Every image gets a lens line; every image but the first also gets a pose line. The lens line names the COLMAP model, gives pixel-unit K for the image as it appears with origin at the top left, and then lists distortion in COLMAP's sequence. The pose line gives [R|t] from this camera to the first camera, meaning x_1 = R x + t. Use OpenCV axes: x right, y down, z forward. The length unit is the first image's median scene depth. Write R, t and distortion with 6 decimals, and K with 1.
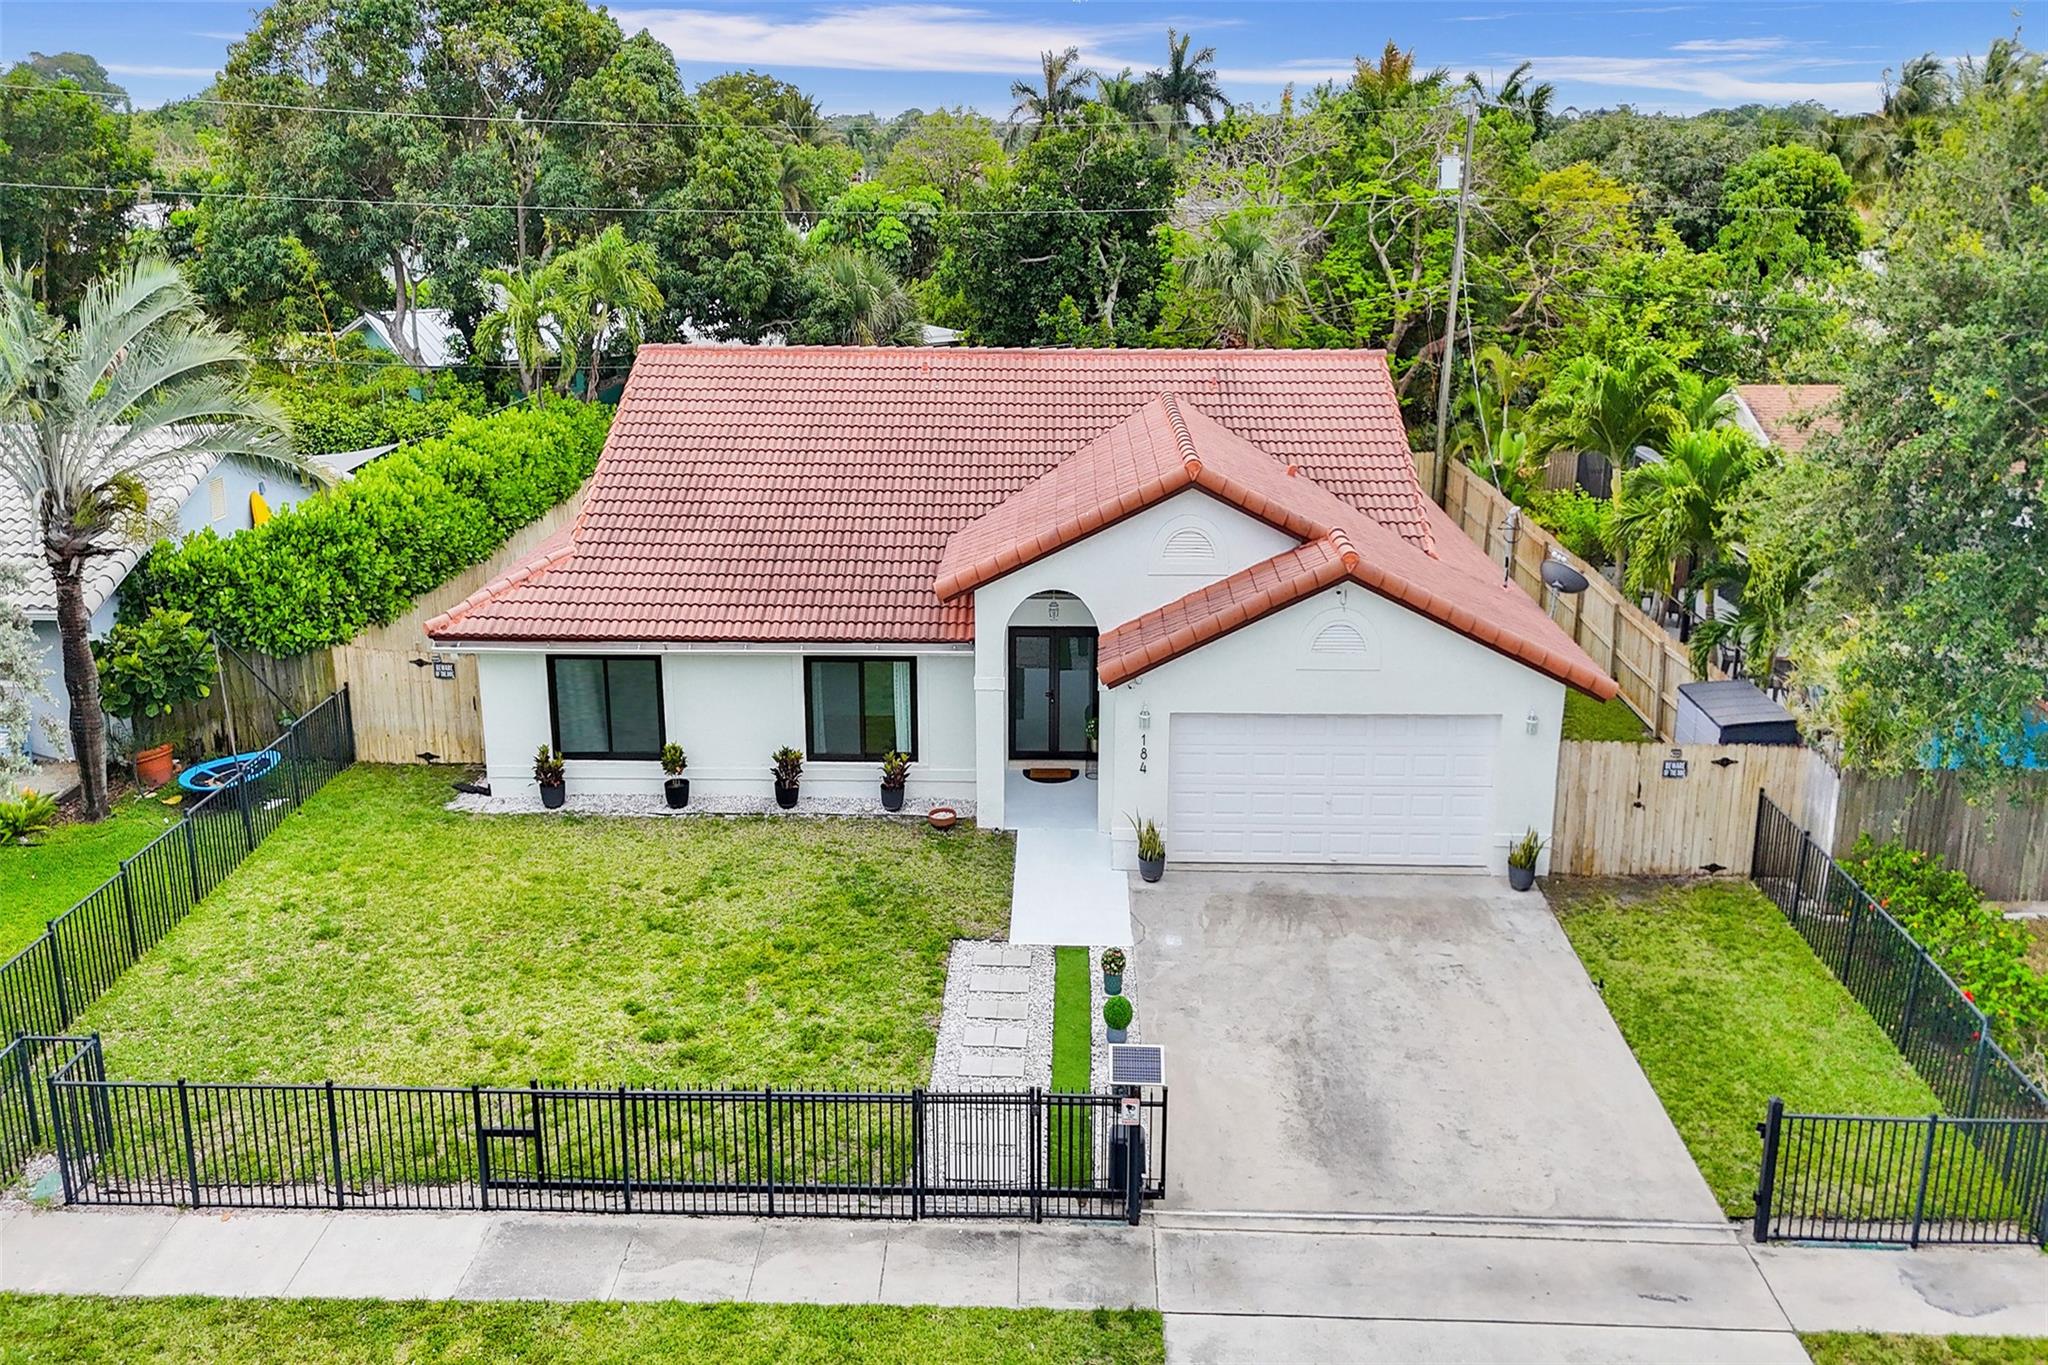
lens RADIAL K [[1538.8, 0, 1035.6], [0, 1538.8, 675.9], [0, 0, 1]] dist [0.089403, -0.120122]
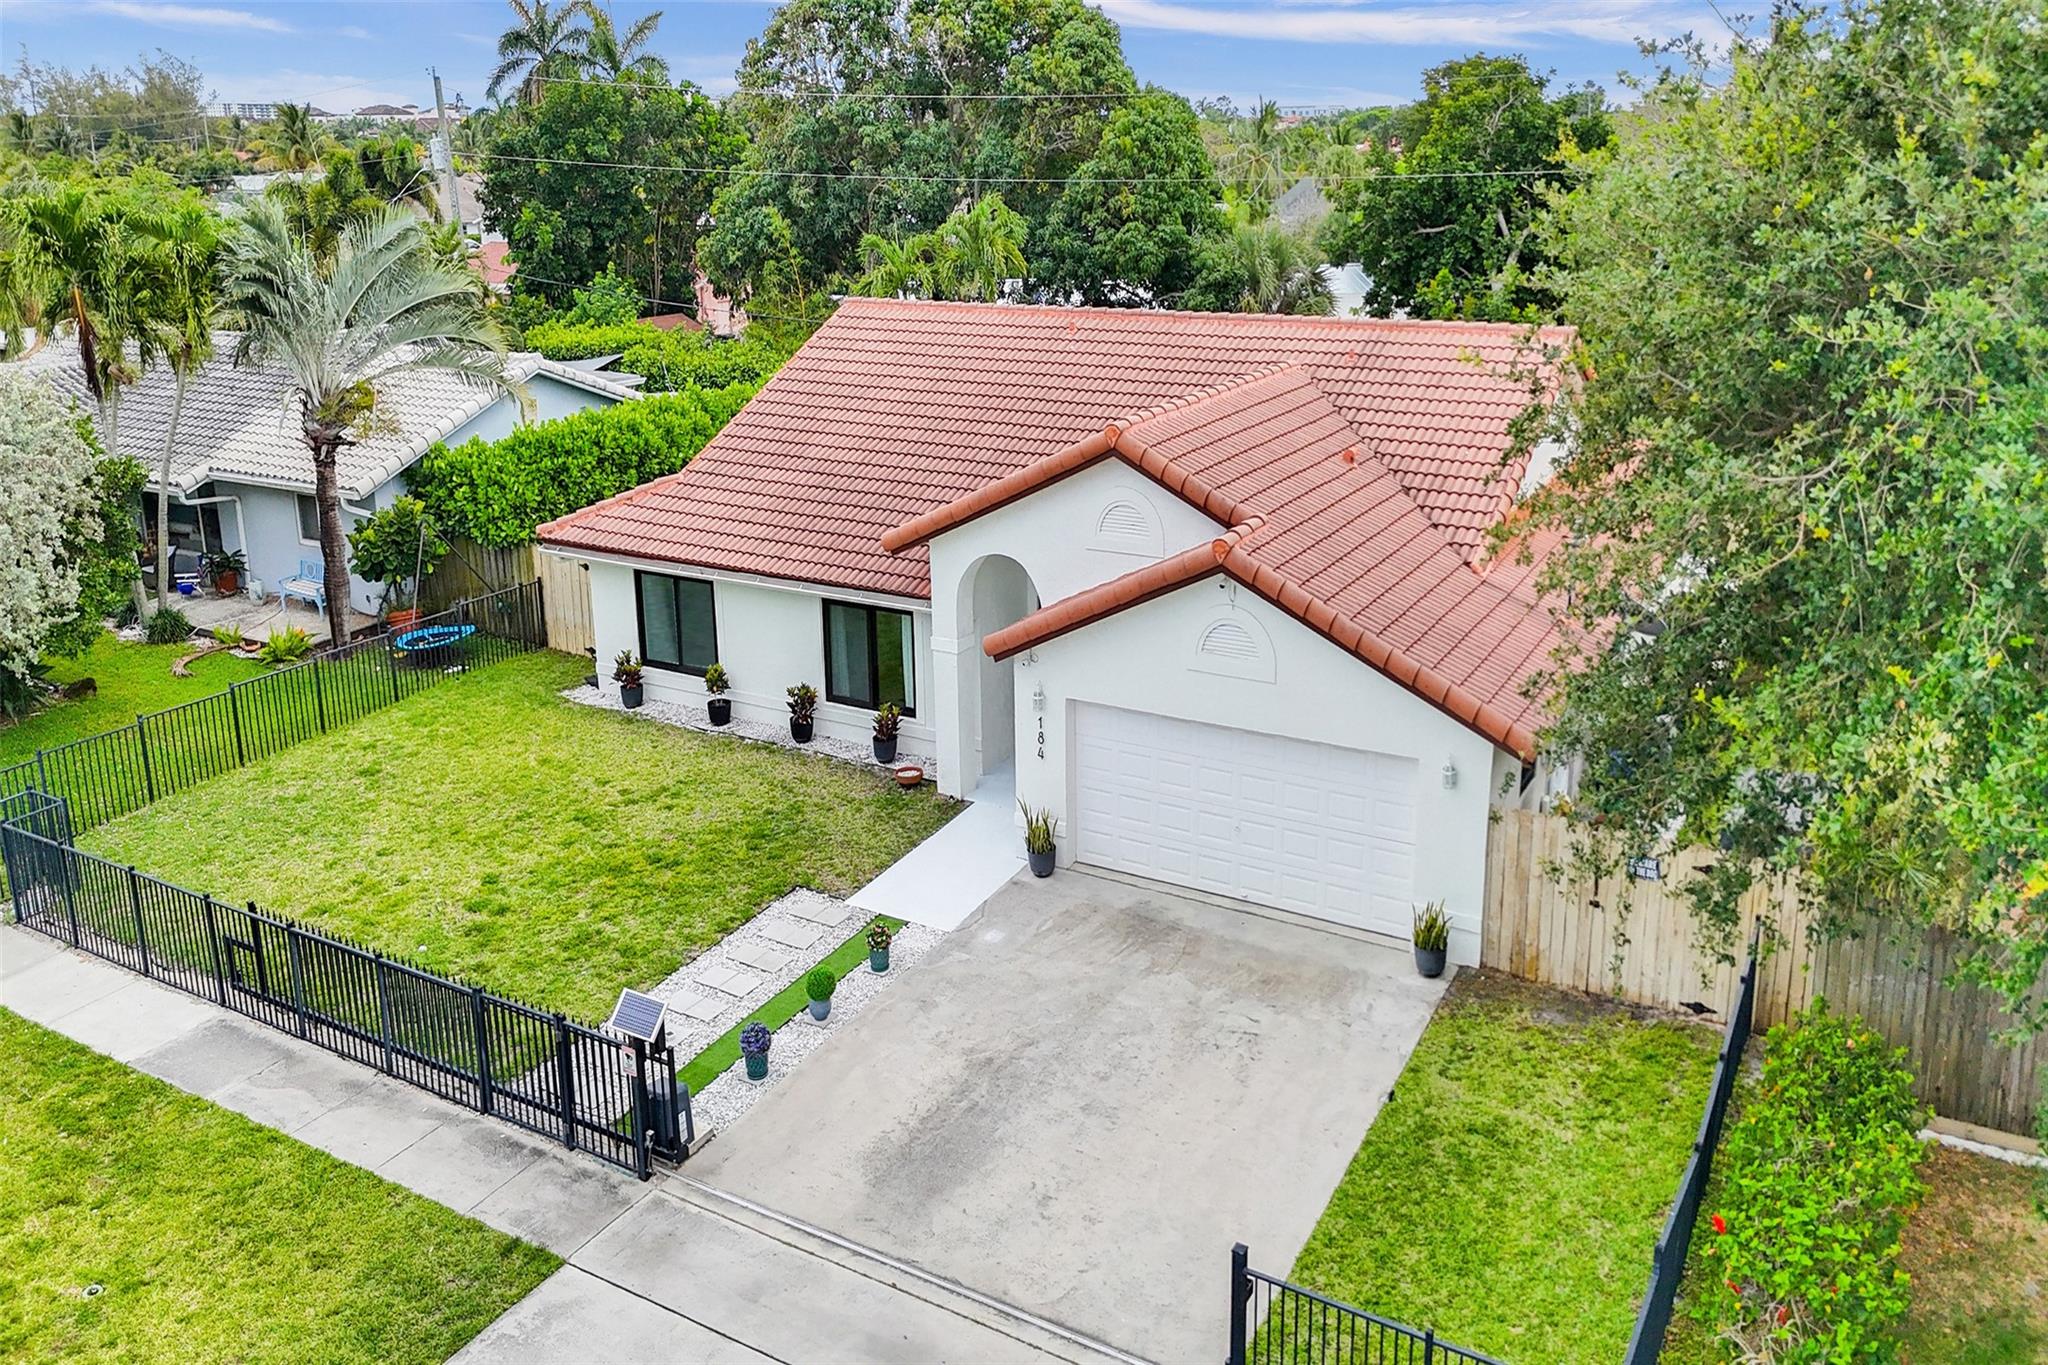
lens RADIAL K [[1538.8, 0, 1035.6], [0, 1538.8, 675.9], [0, 0, 1]] dist [0.089403, -0.120122]
pose [[0.877169, 0.142019, -0.458699, 0.467497], [-0.141264, 0.989311, 0.036165, -0.018825], [0.458932, 0.033075, 0.887855, 0.165024]]
